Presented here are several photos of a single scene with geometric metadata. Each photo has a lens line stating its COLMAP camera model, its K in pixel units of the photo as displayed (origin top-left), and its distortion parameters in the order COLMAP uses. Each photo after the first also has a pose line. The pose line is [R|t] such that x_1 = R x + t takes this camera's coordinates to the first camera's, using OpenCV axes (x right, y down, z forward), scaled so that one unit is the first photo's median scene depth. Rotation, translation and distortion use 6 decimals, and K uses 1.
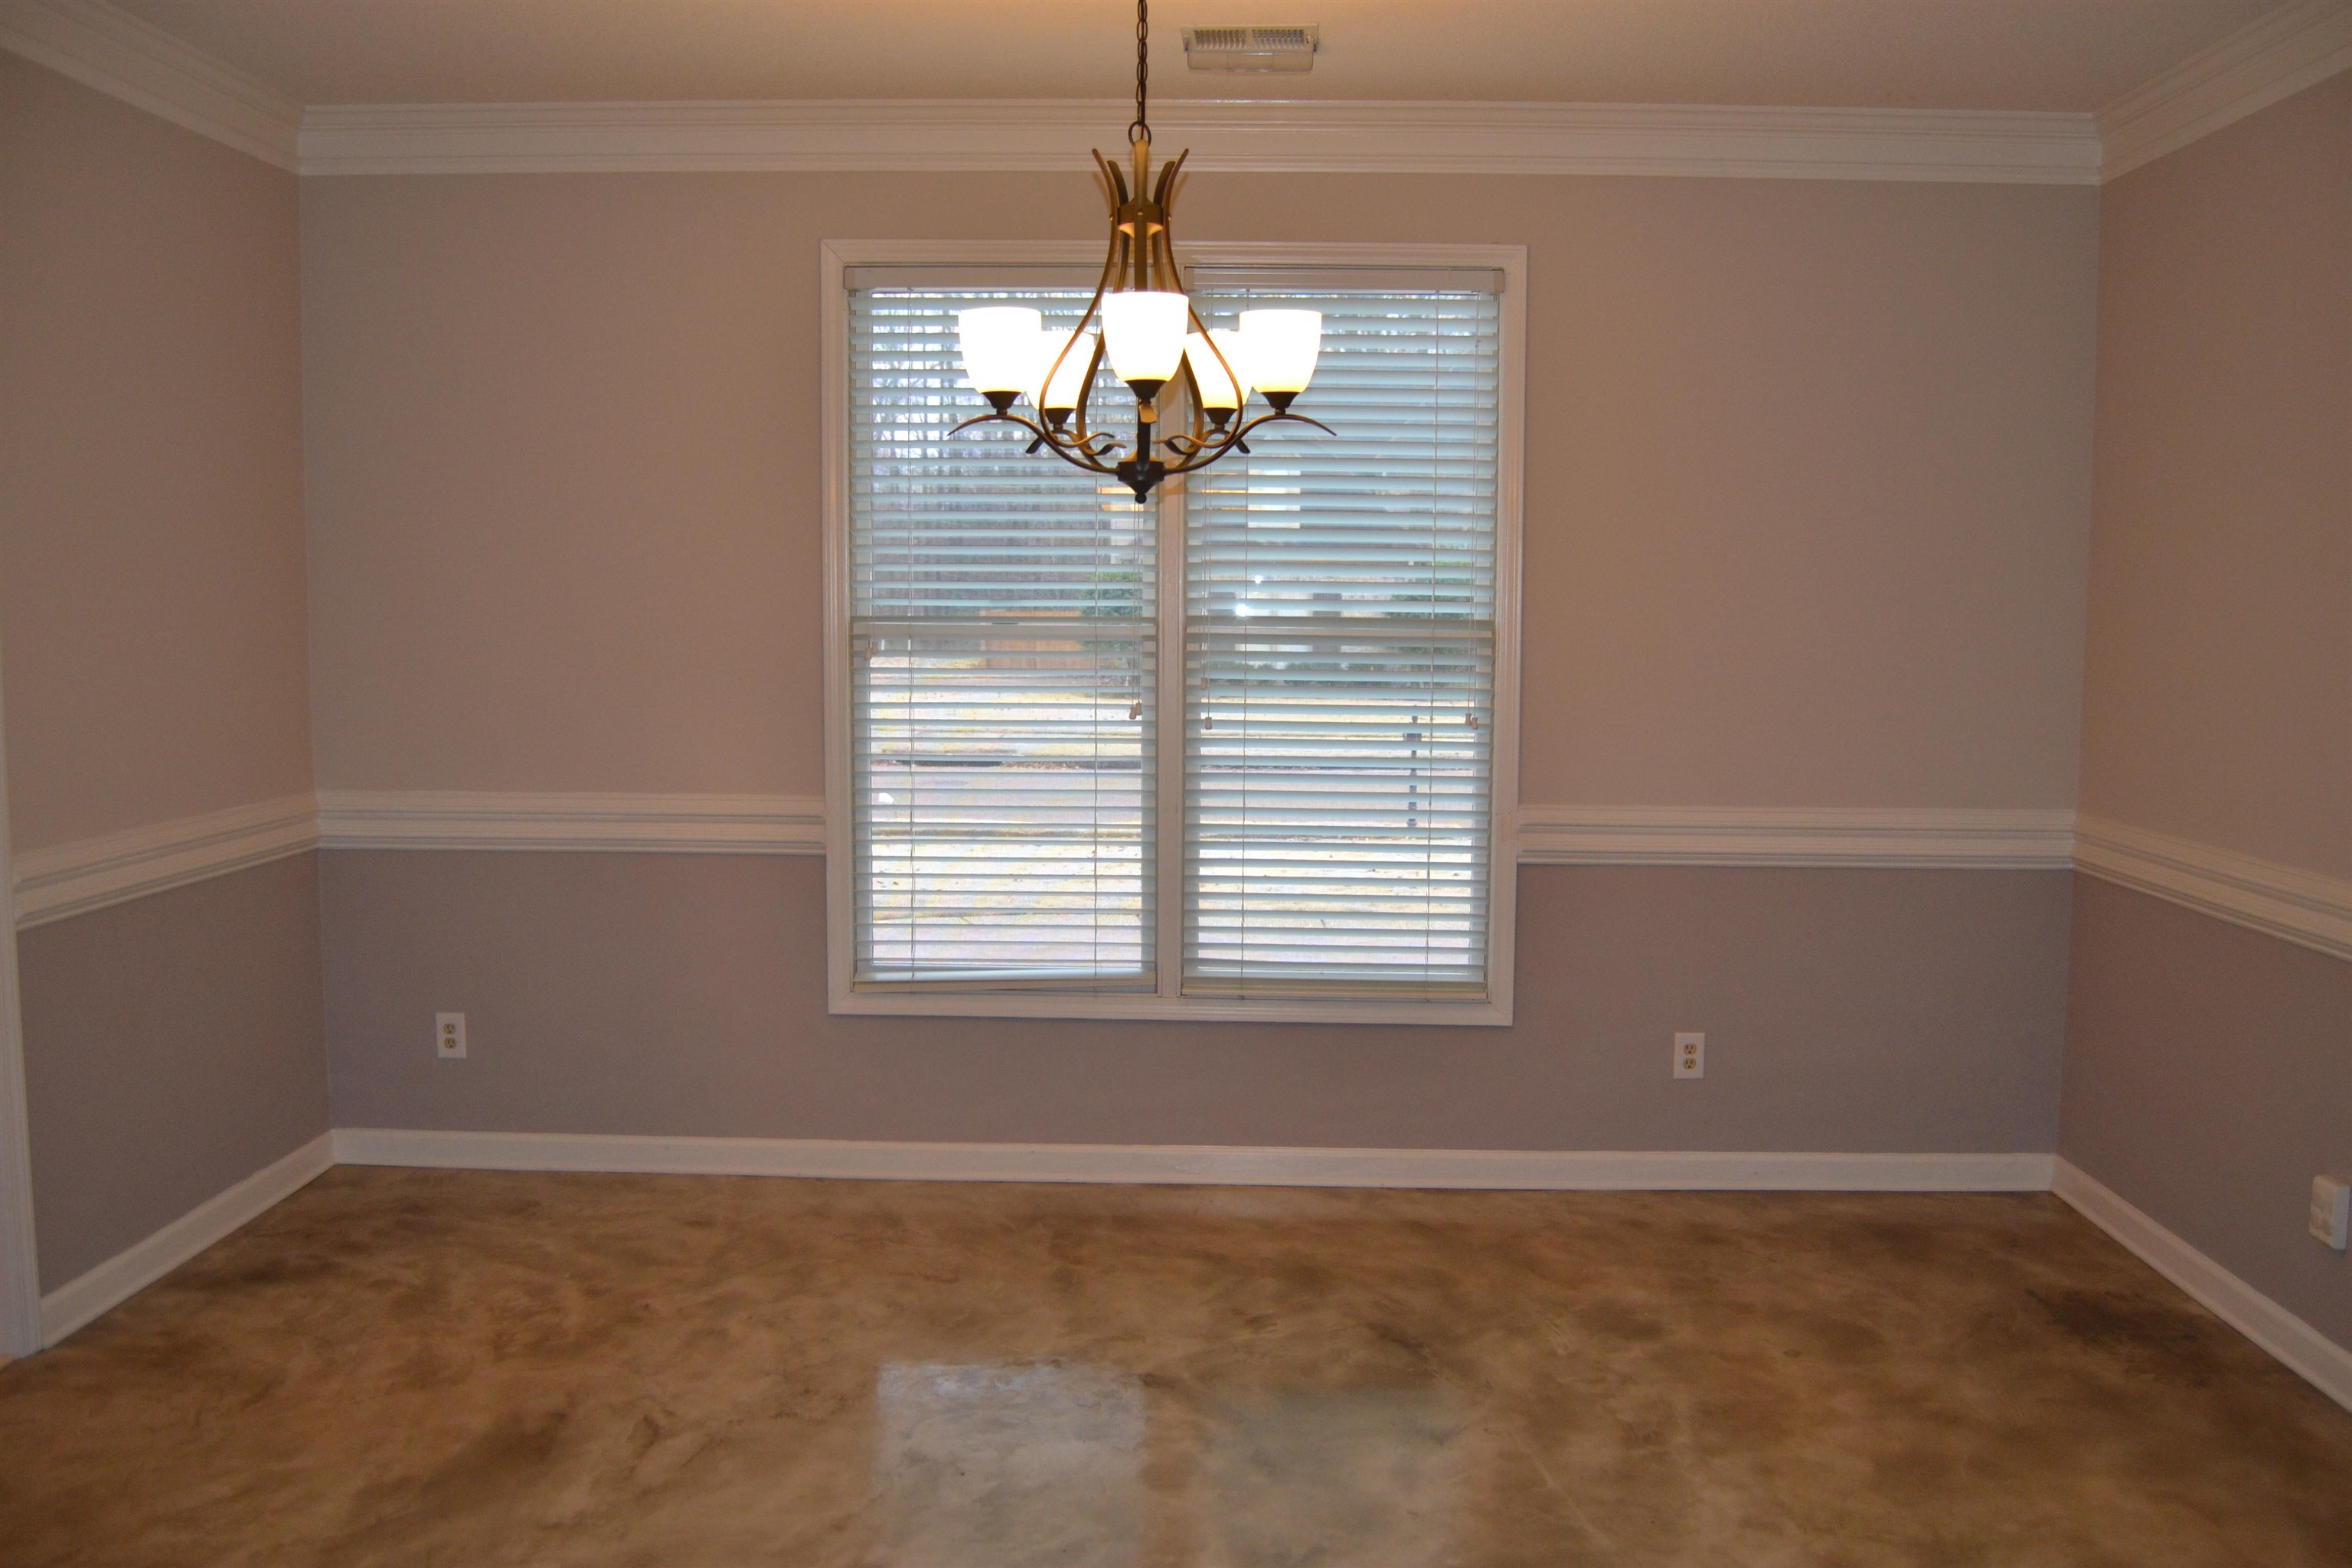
lens RADIAL K [[1888.1, 0, 1176.2], [0, 1888.1, 781.6], [0, 0, 1]] dist [-0.090711, 0.036223]
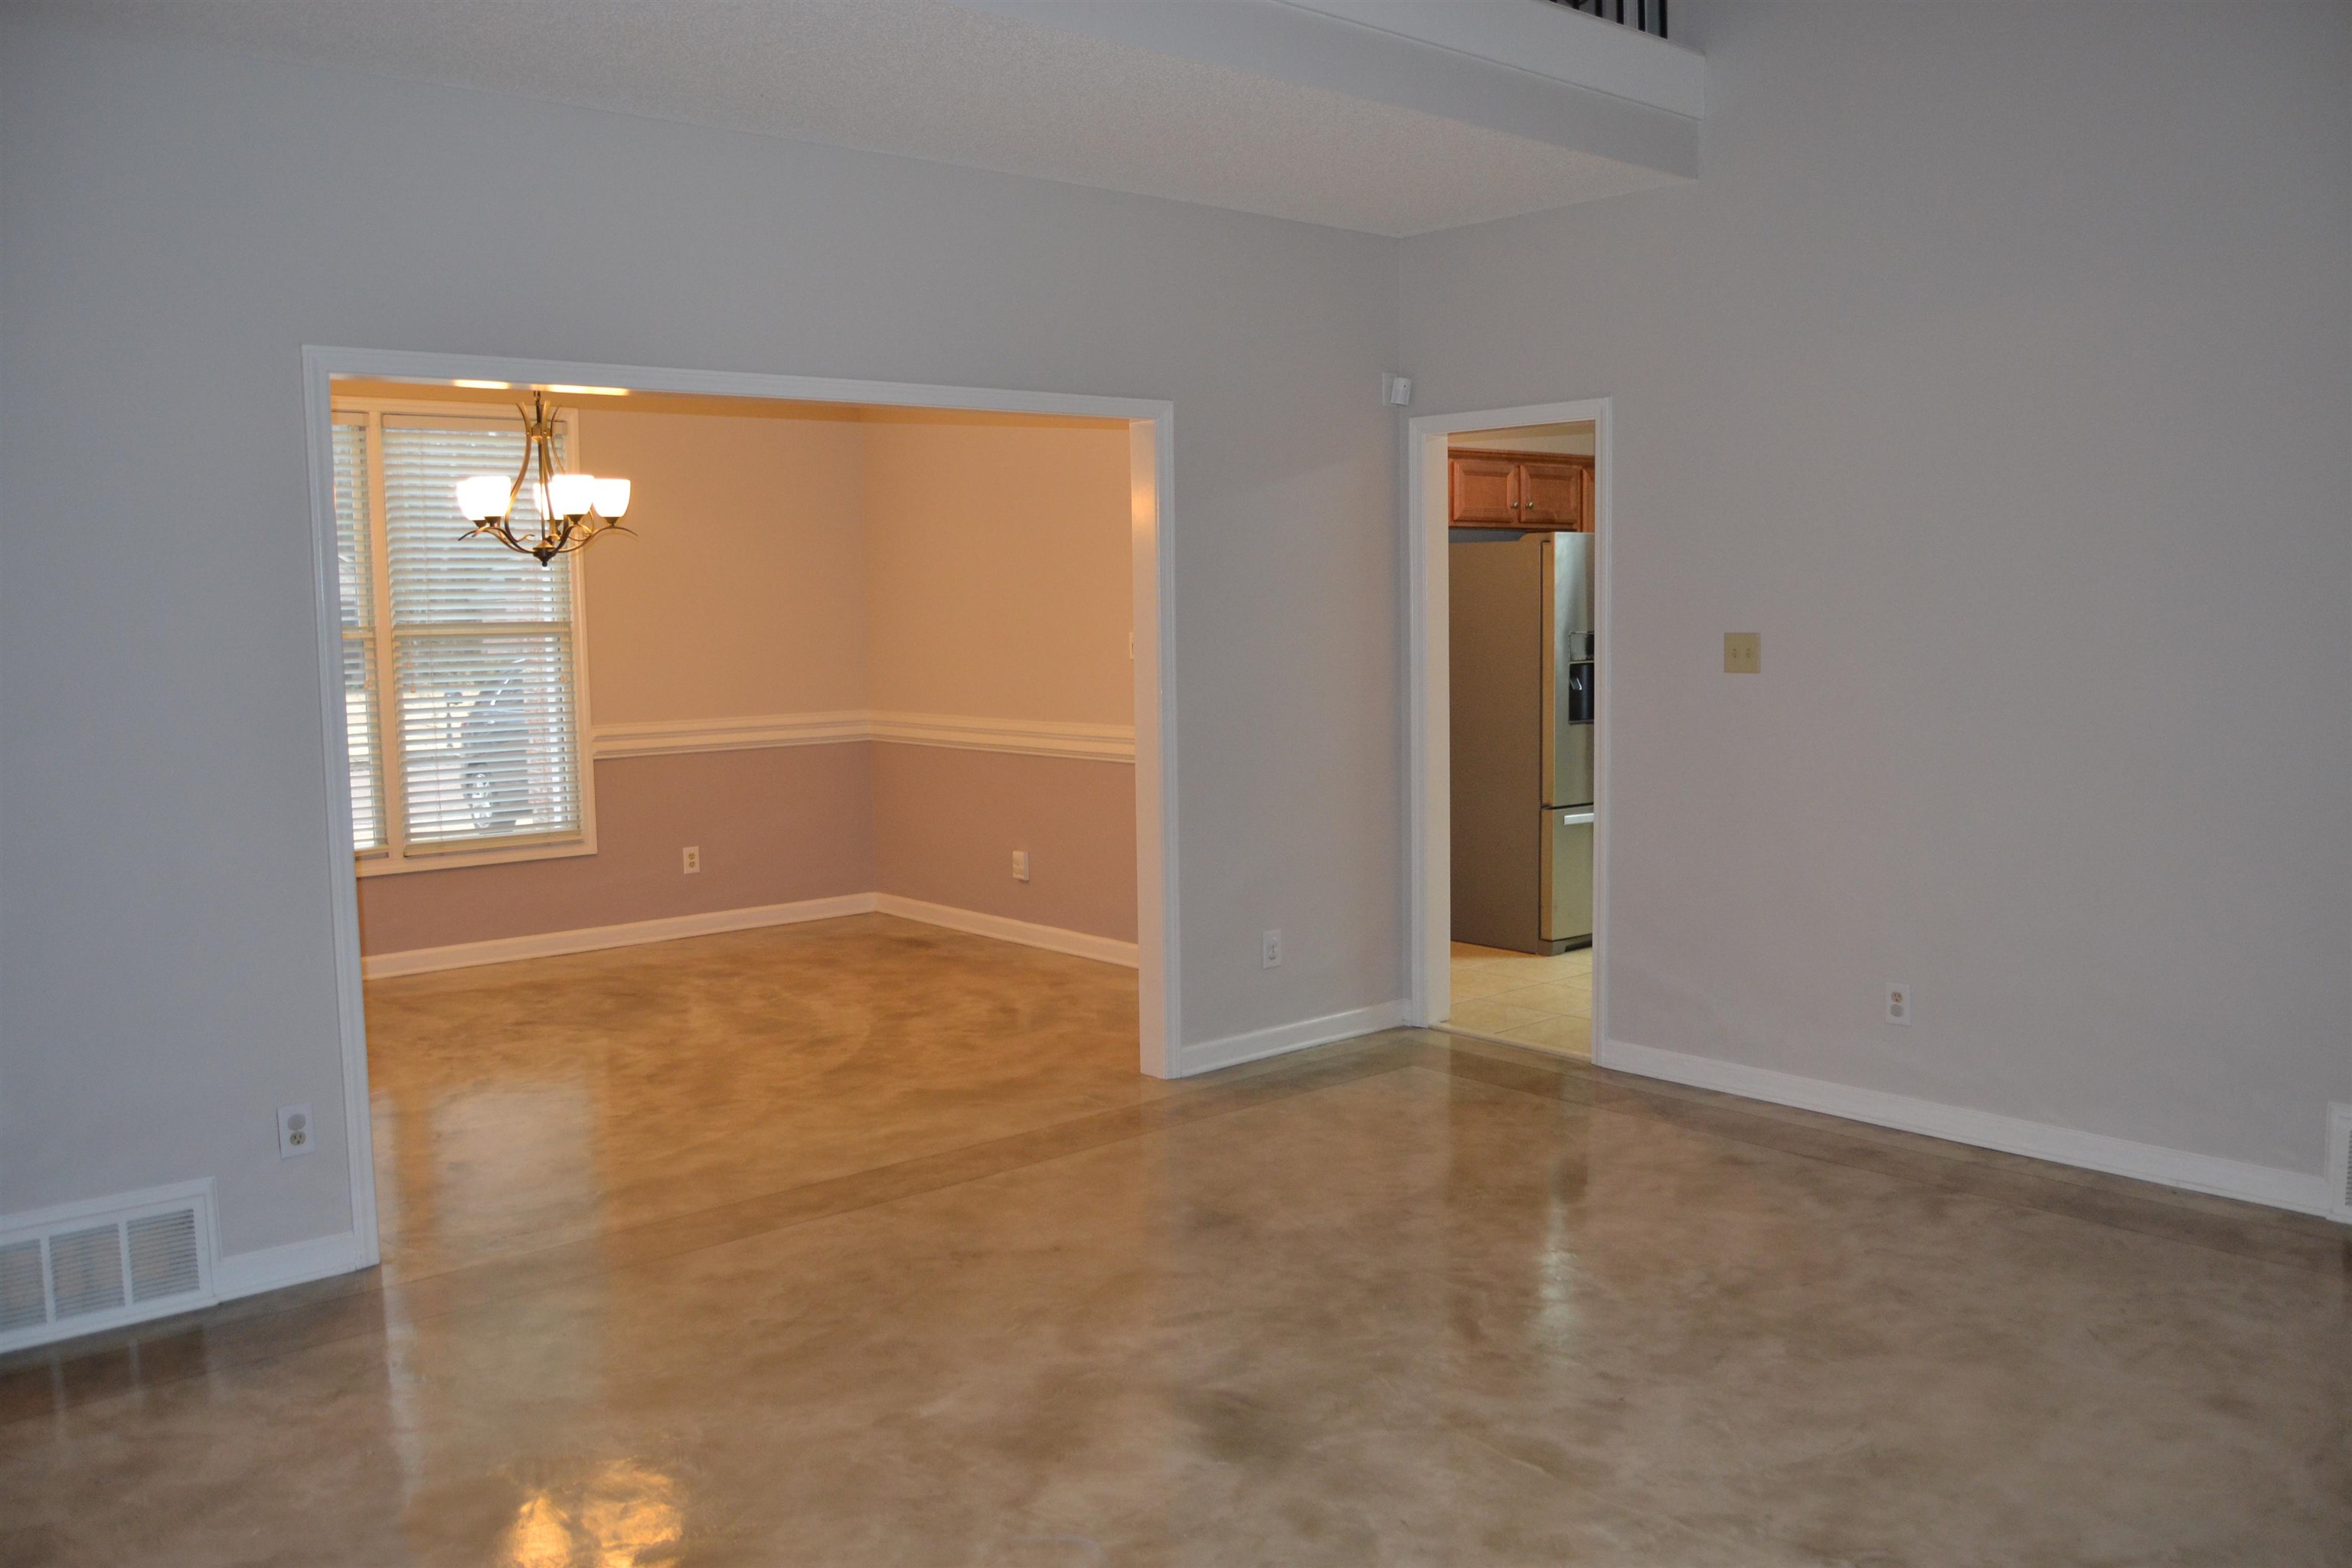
lens RADIAL K [[1888.1, 0, 1187.8], [0, 1888.1, 779.2], [0, 0, 1]] dist [-0.090711, 0.036223]
pose [[0.738619, -0.083295, 0.668957, -0.653430], [0.084651, 0.995942, 0.030544, 0.062890], [-0.668787, 0.034067, 0.742673, -0.748155]]
